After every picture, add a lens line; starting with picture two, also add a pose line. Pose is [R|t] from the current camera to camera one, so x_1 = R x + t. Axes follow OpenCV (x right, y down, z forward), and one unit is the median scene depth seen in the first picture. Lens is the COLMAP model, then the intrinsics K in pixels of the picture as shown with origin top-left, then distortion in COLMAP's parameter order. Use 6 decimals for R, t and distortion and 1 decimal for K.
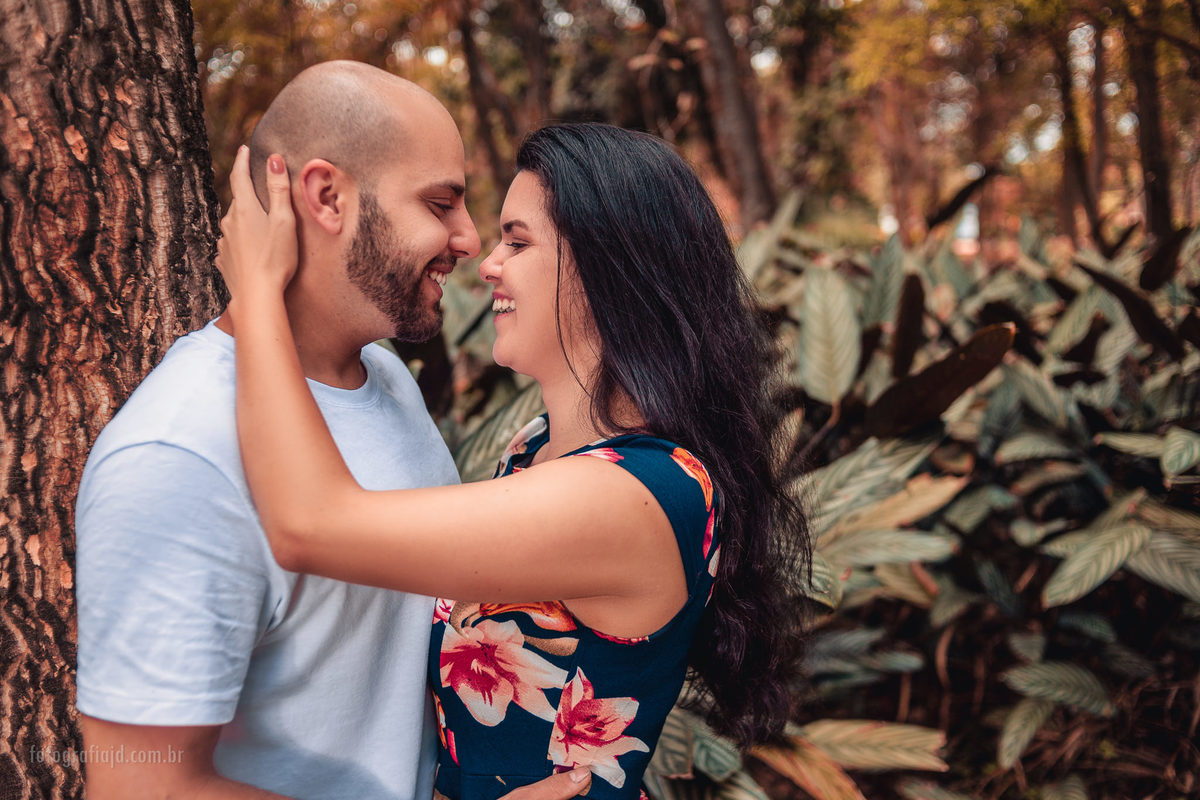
lens RADIAL K [[1234.7, 0, 600.0], [0, 1234.7, 400.0], [0, 0, 1]] dist [-0.001900, -0.123165]
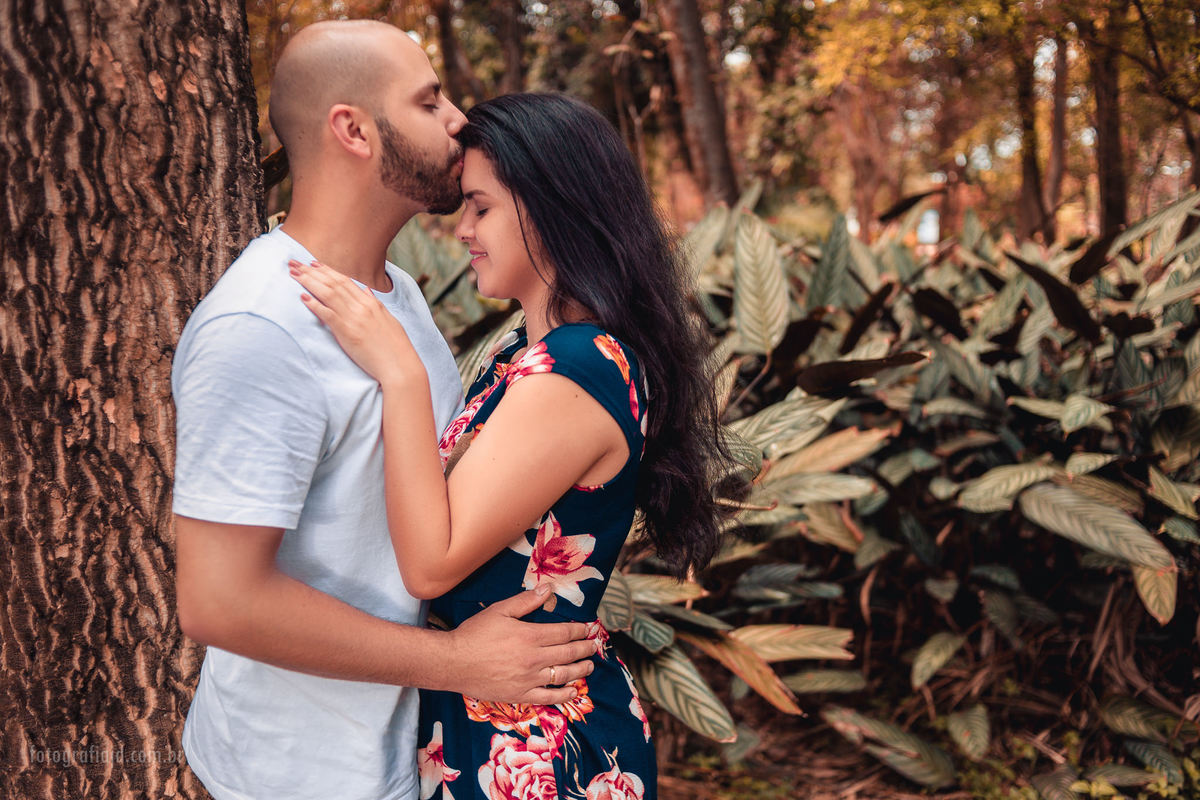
lens RADIAL K [[1258.2, 0, 600.0], [0, 1258.2, 400.0], [0, 0, 1]] dist [-0.013552, -0.143531]
pose [[0.998751, 0.038715, 0.031575, -0.006962], [-0.038746, 0.999249, 0.000356, 0.085471], [-0.031537, -0.001579, 0.999501, -0.260431]]
